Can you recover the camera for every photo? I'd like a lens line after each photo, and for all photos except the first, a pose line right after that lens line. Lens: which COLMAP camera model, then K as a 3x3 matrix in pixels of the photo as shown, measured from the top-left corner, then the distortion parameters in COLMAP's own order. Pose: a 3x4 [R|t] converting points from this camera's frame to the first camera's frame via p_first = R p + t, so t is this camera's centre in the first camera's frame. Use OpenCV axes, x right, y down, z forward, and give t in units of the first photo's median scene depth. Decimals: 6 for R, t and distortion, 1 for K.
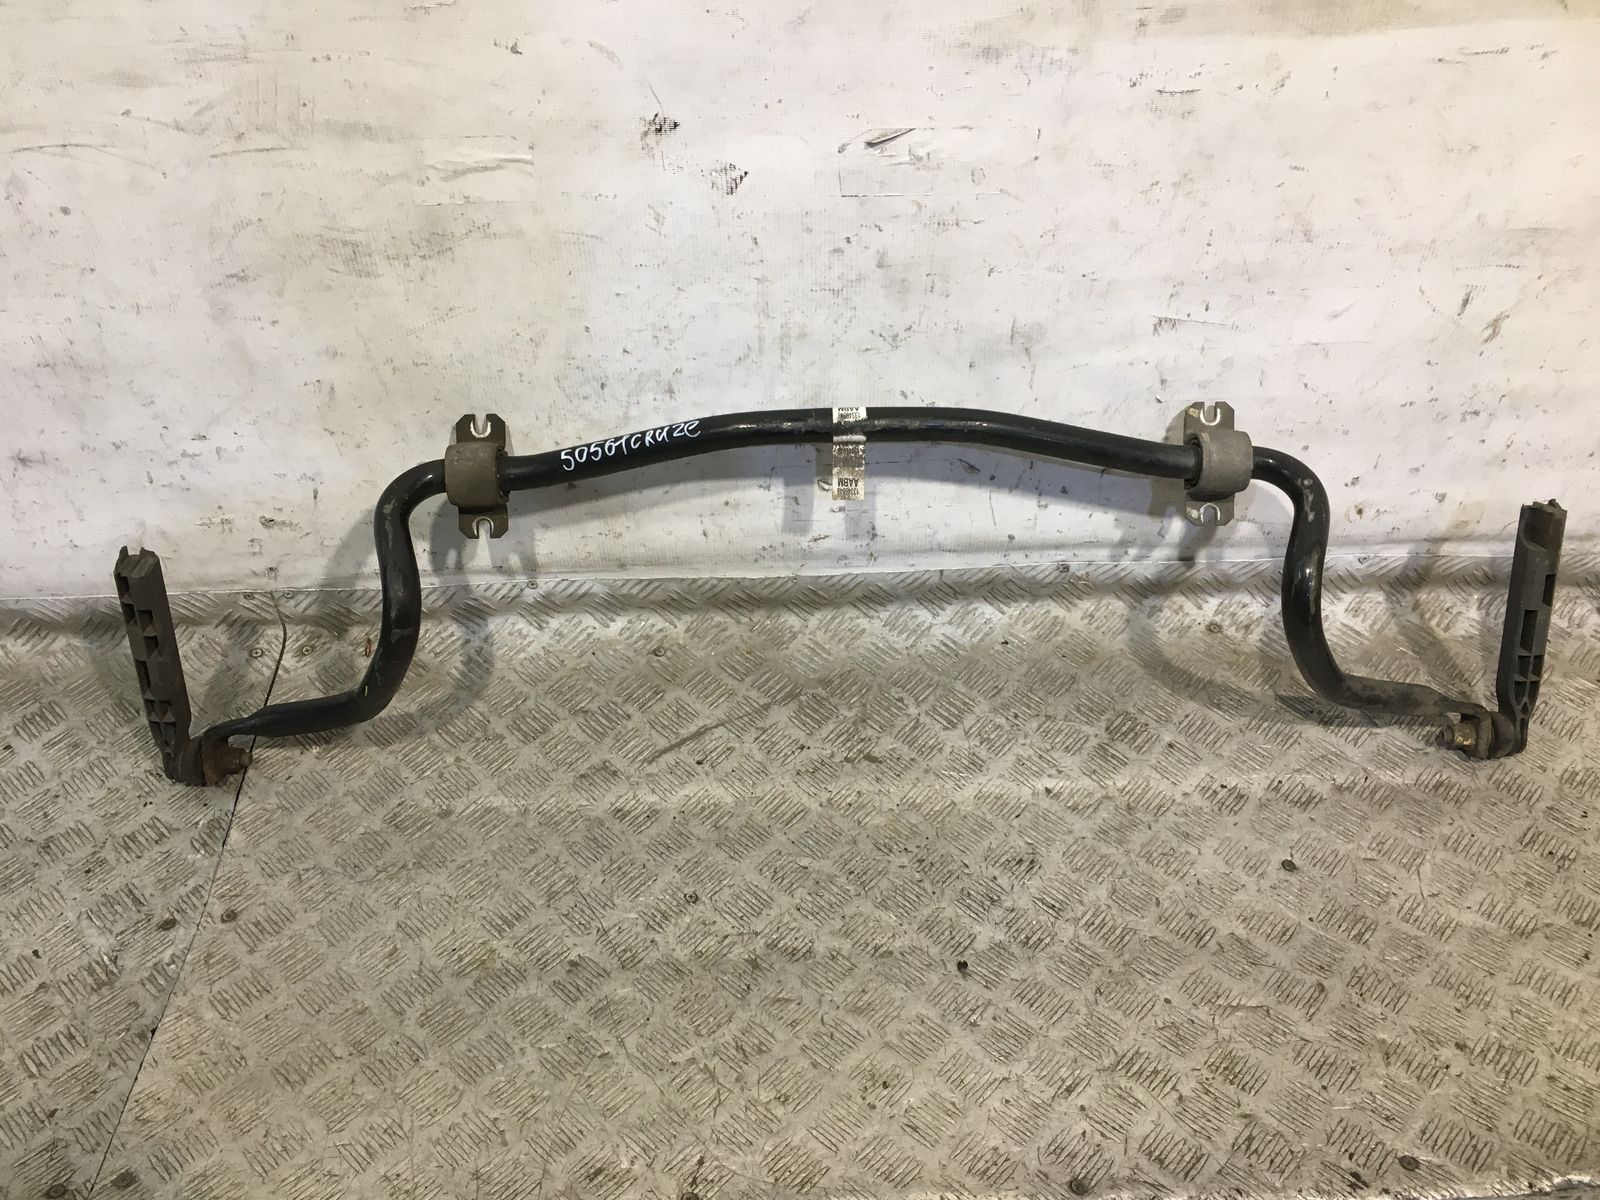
lens RADIAL K [[1381.6, 0, 798.5], [0, 1381.6, 591.0], [0, 0, 1]] dist [0.068500, -0.105301]
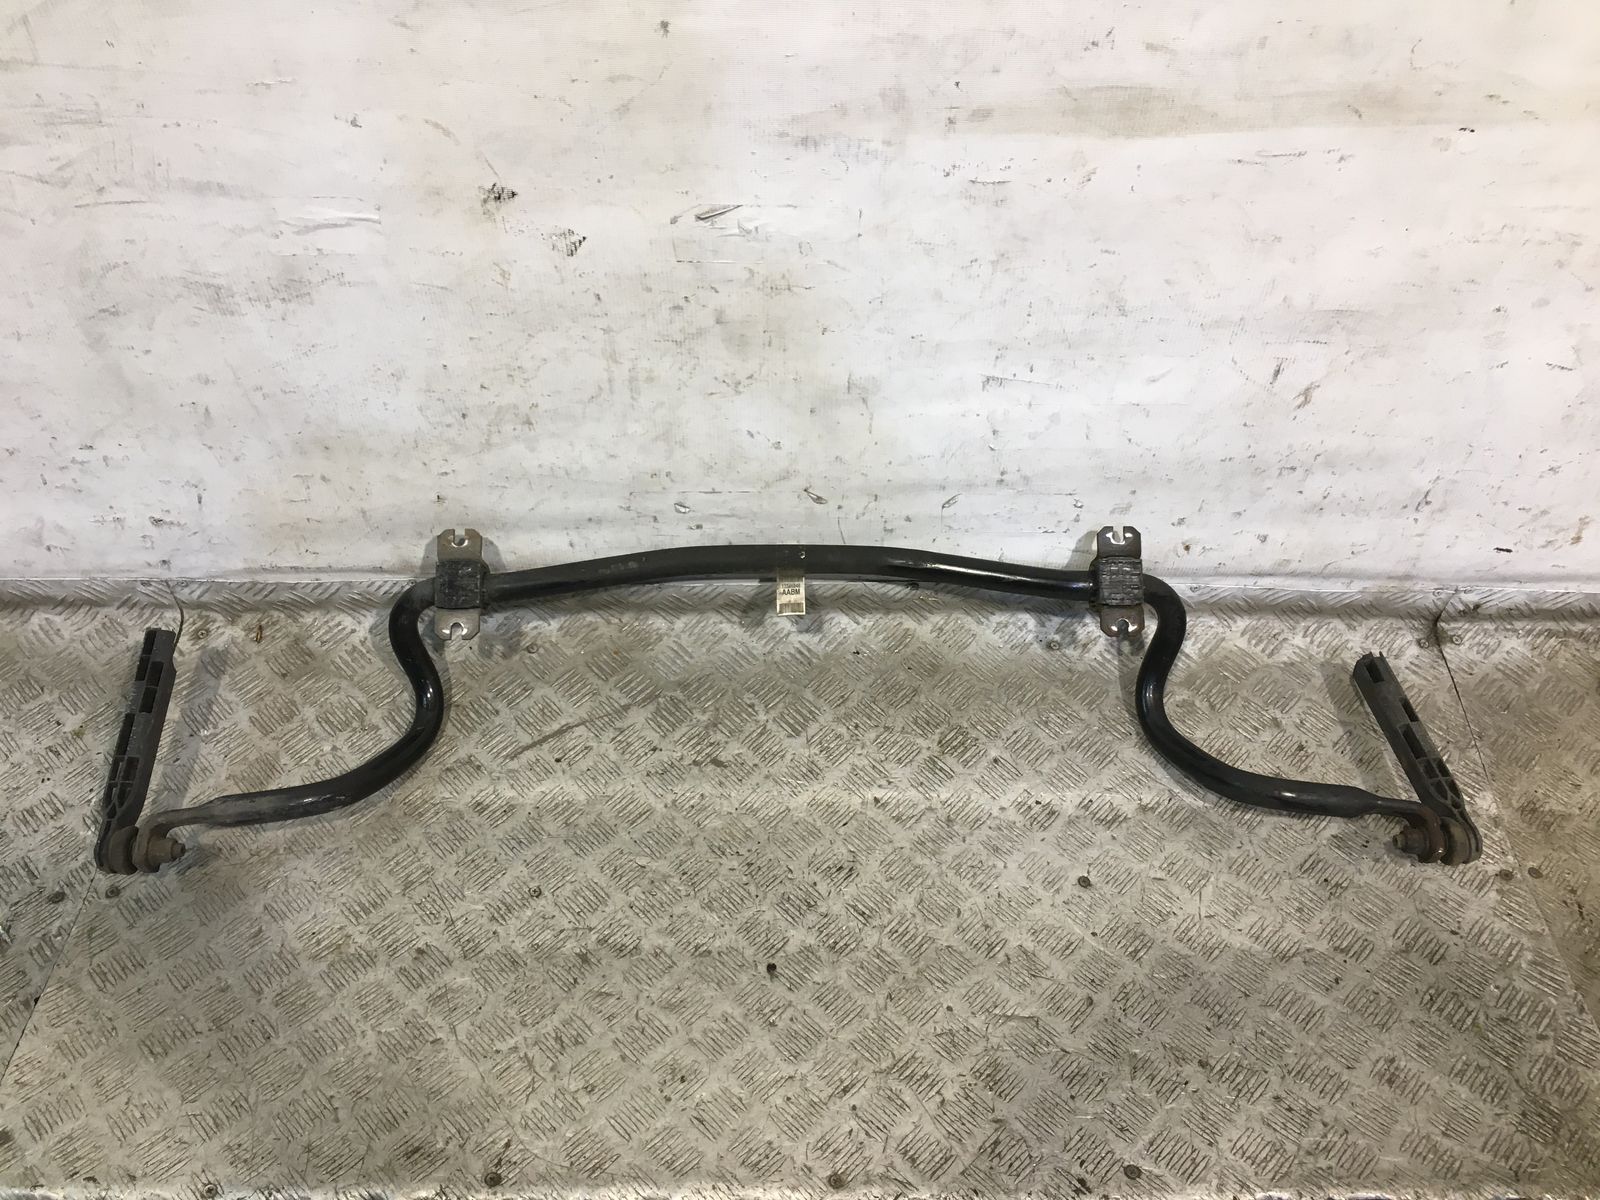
lens RADIAL K [[1381.6, 0, 805.7], [0, 1381.6, 591.7], [0, 0, 1]] dist [0.068500, -0.105301]
pose [[0.999211, 0.039300, -0.005665, 0.123470], [-0.038588, 0.994762, 0.094659, -0.117679], [0.009355, -0.094366, 0.995494, -0.062321]]
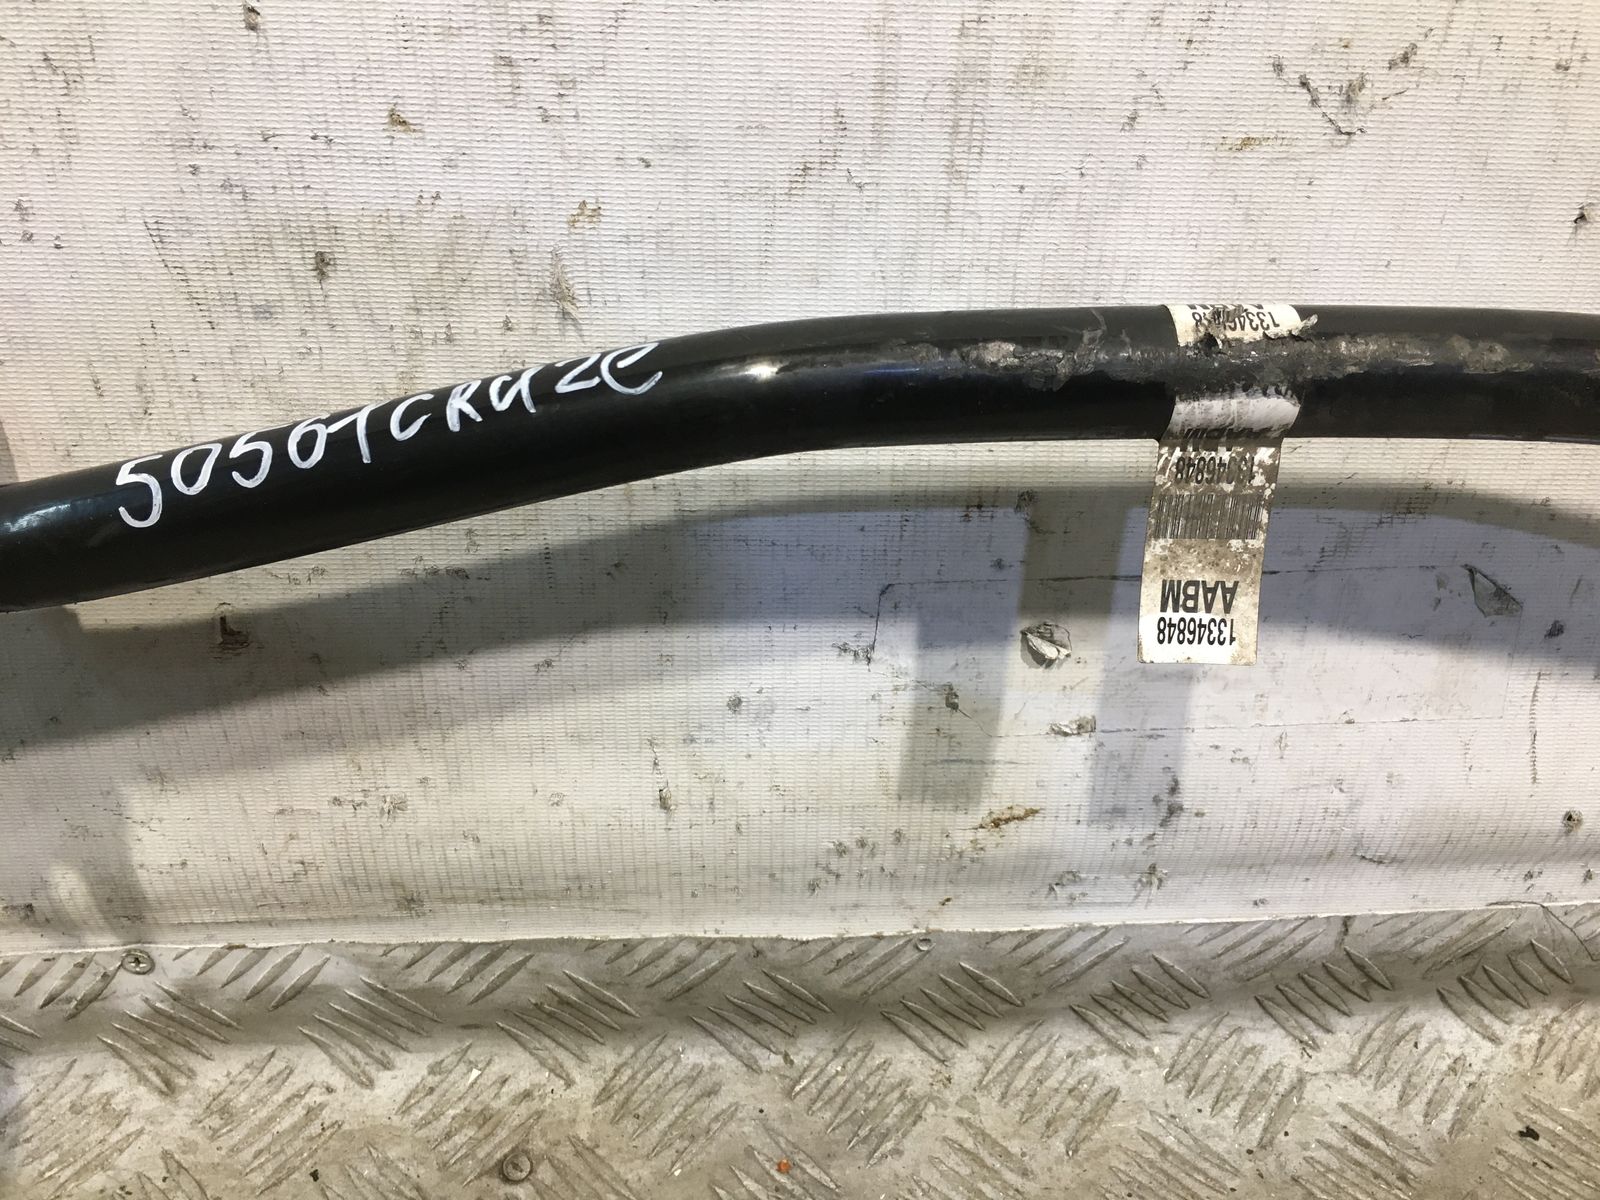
lens RADIAL K [[1381.6, 0, 798.5], [0, 1381.6, 592.3], [0, 0, 1]] dist [0.068500, -0.105301]
pose [[0.999348, 0.009524, 0.034821, -0.049215], [-0.001415, 0.974161, -0.225852, -0.016345], [-0.036072, 0.225656, 0.973539, 0.689387]]
